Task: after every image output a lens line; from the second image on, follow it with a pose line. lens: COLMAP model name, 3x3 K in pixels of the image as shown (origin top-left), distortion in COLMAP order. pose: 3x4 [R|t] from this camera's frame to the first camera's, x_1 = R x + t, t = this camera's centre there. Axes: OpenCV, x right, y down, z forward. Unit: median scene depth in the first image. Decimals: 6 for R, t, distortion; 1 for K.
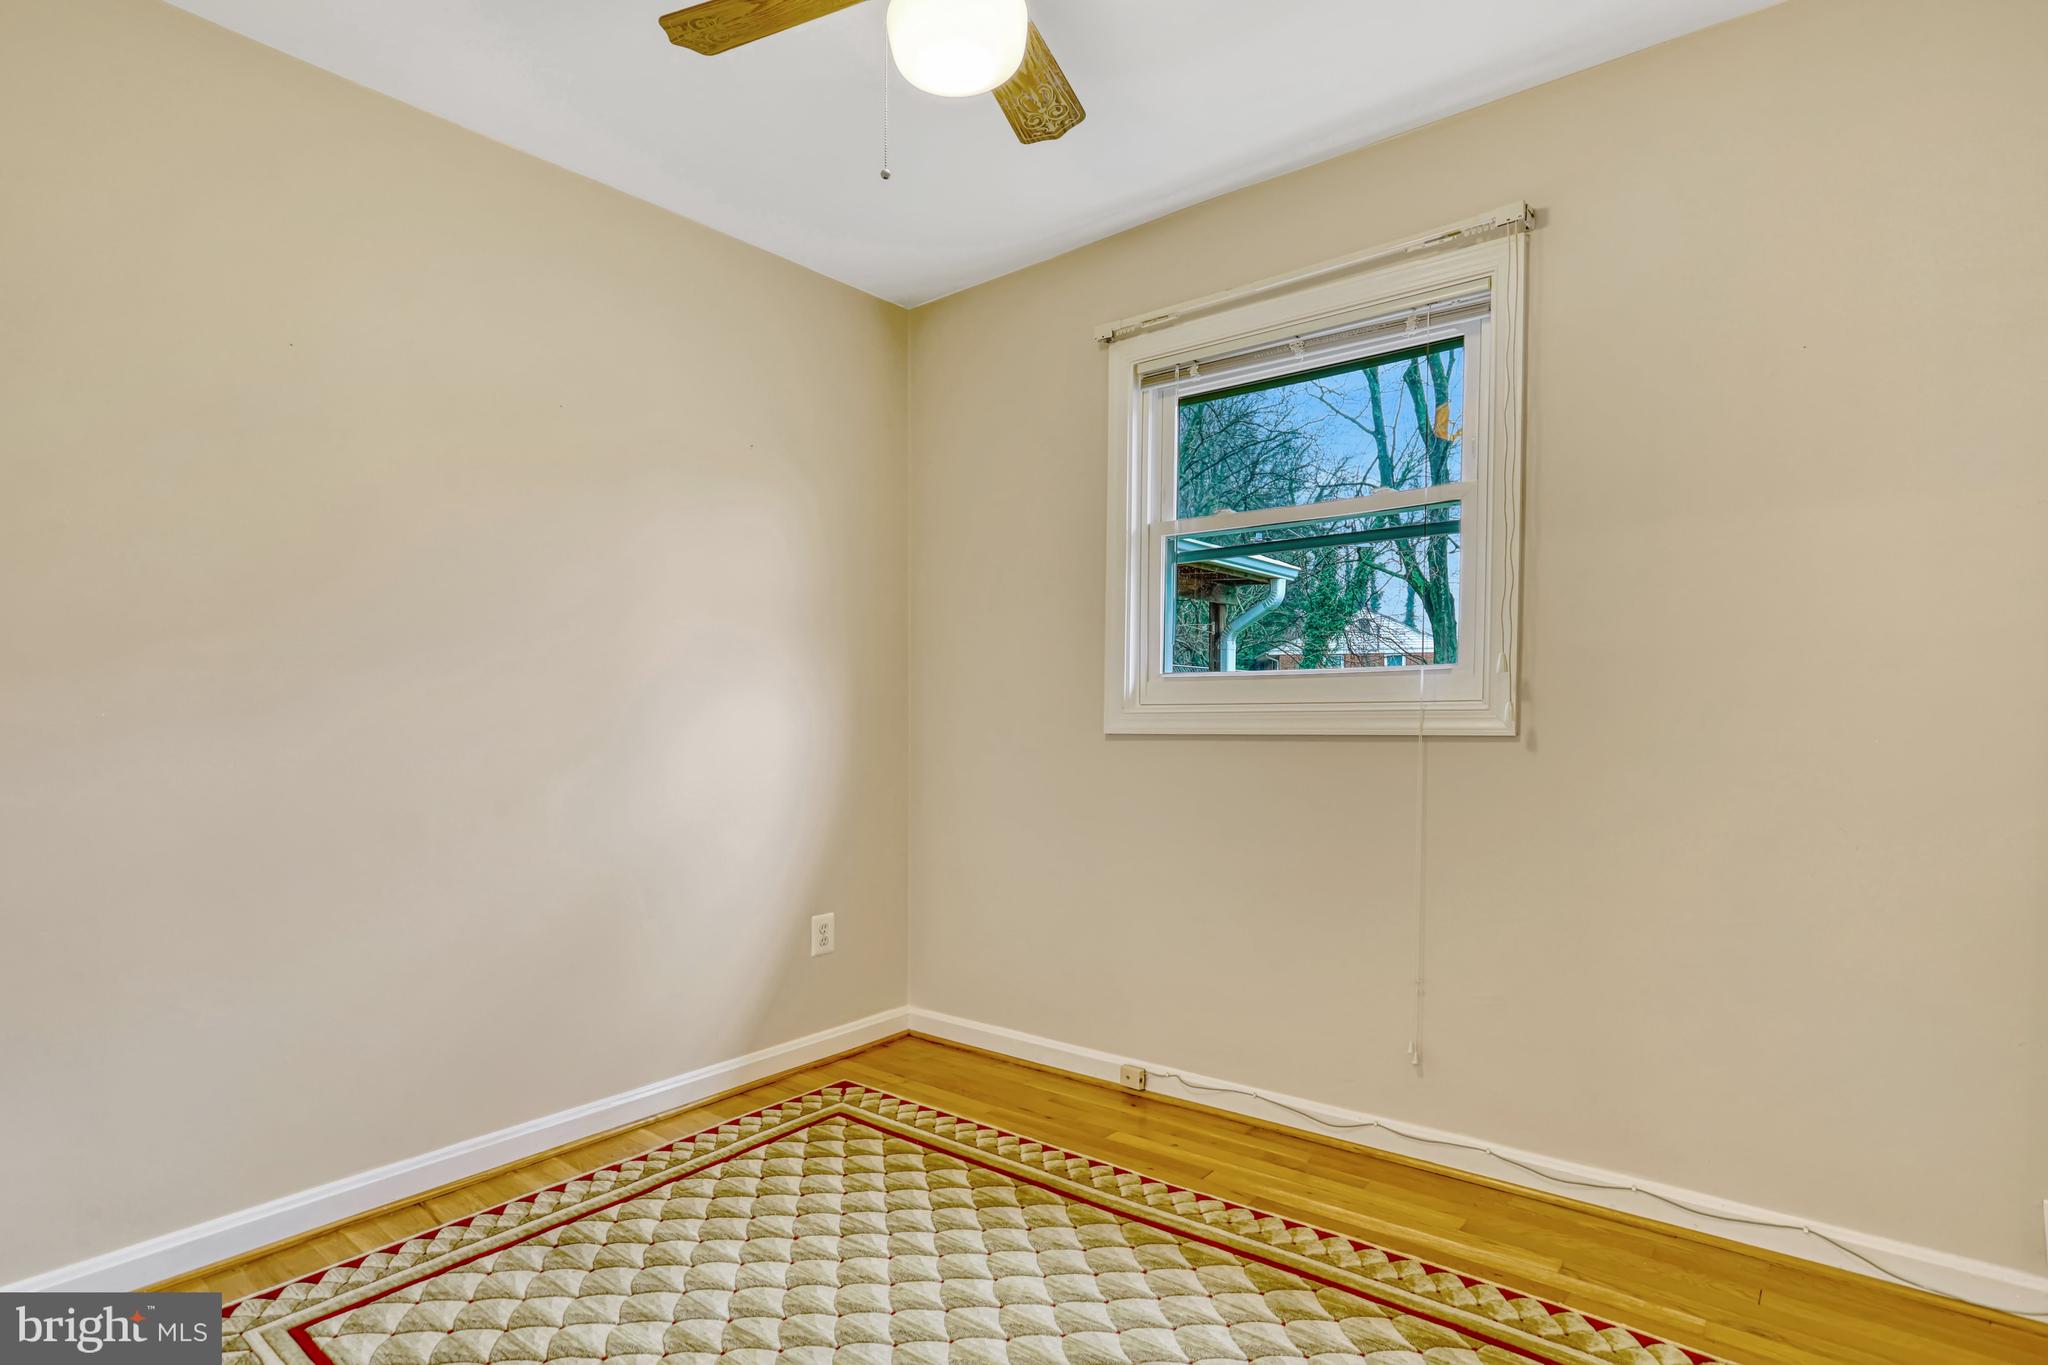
lens RADIAL K [[1018.2, 0, 1019.4], [0, 1018.2, 698.8], [0, 0, 1]] dist [-0.039676, 0.025248]
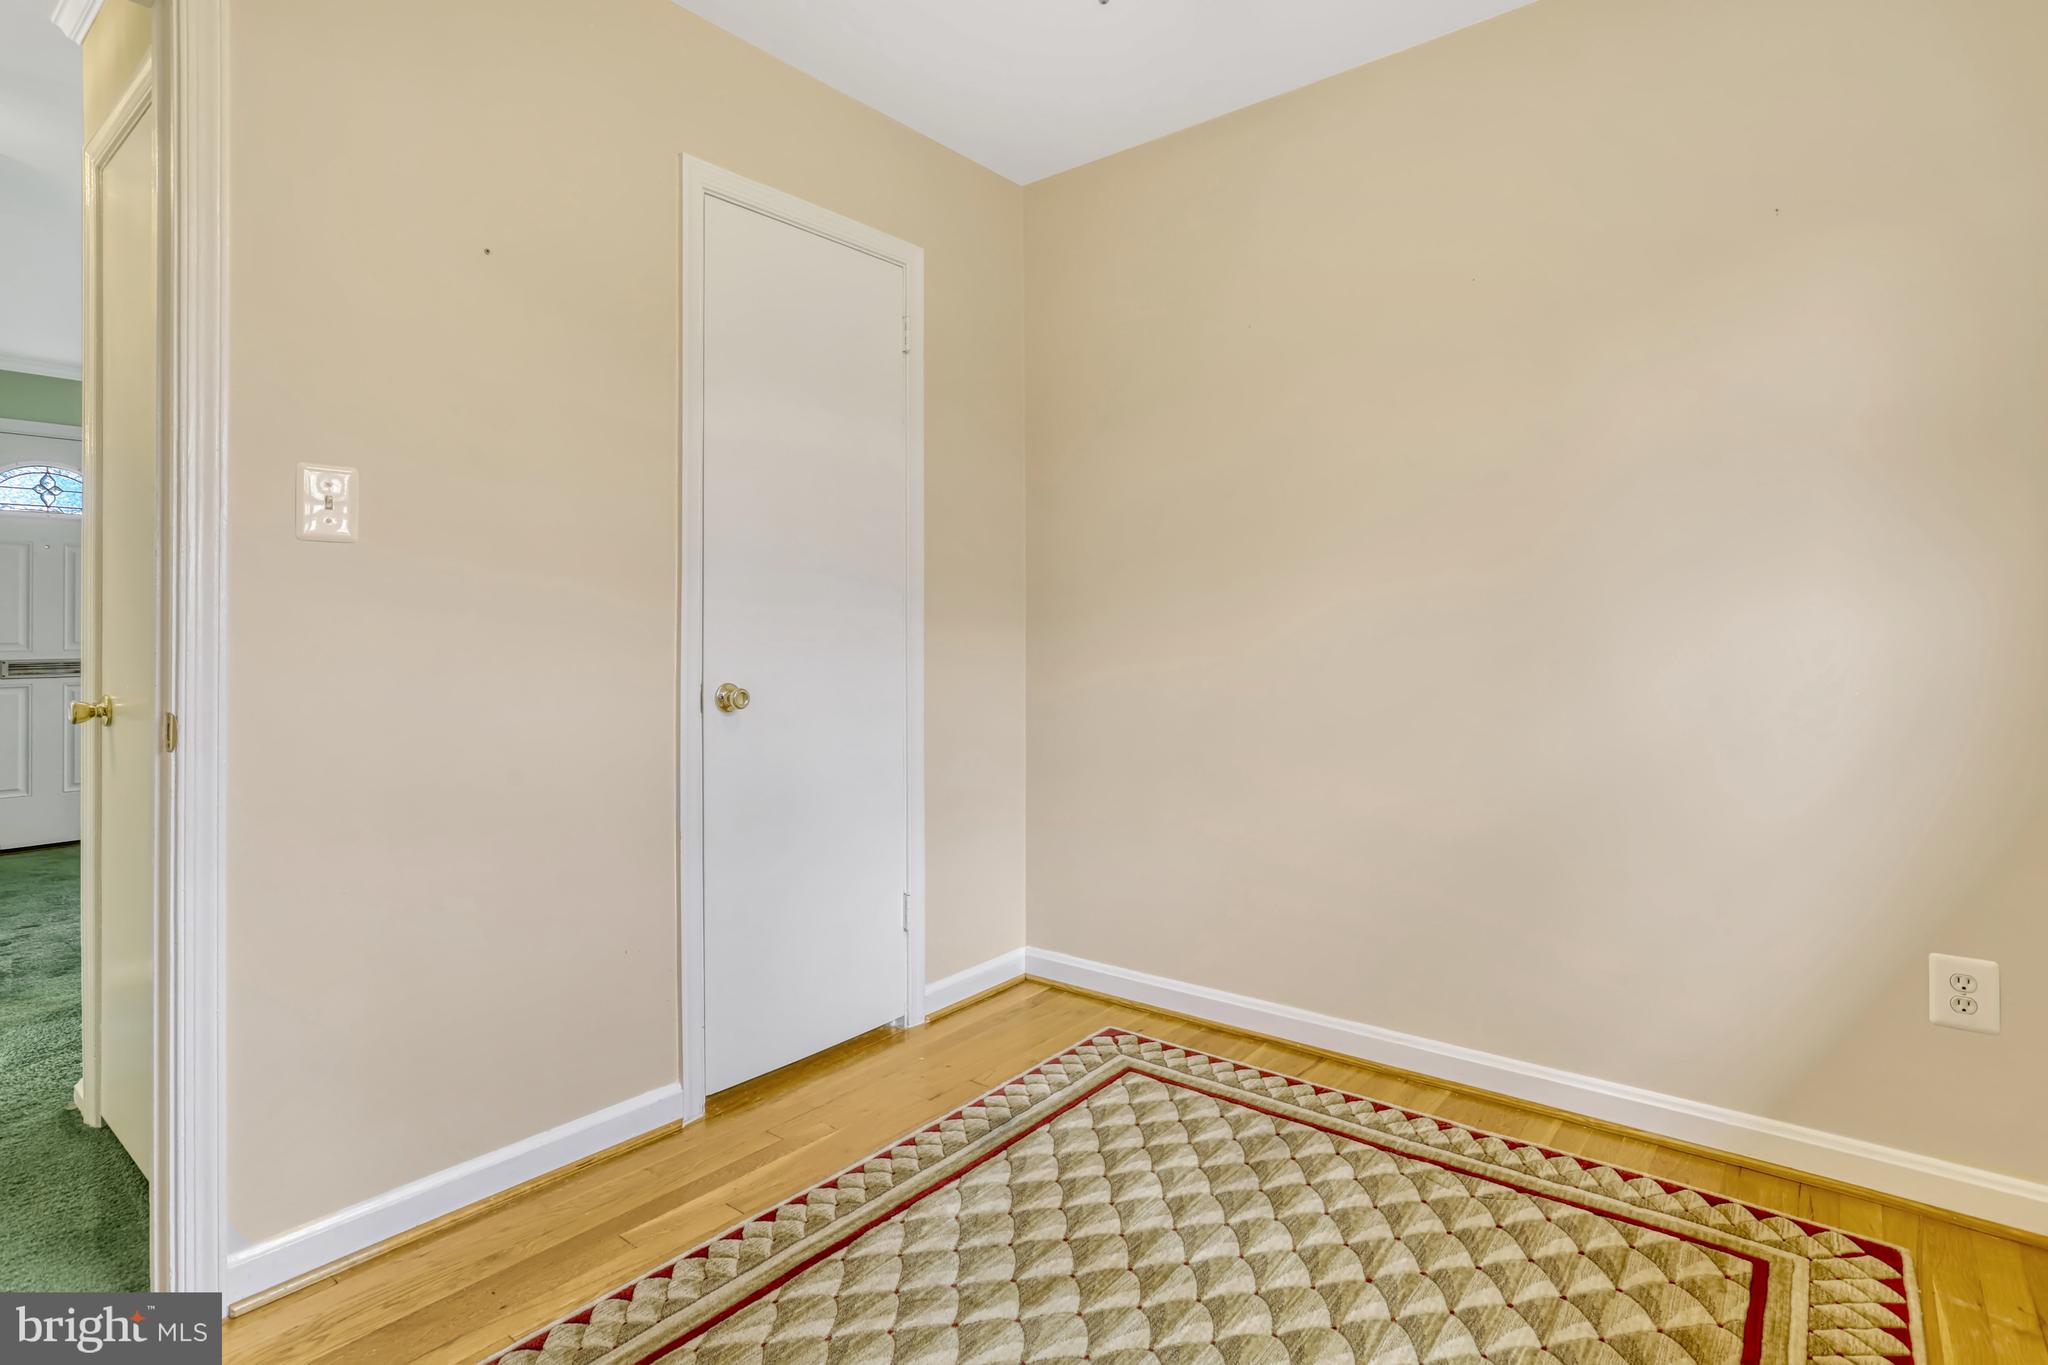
lens RADIAL K [[1018.2, 0, 1021.6], [0, 1018.2, 619.1], [0, 0, 1]] dist [-0.039676, 0.025248]
pose [[-0.003250, -0.010208, -0.999943, 0.488032], [0.028403, 0.999544, -0.010296, 0.023331], [0.999591, -0.028435, -0.002959, 0.655764]]
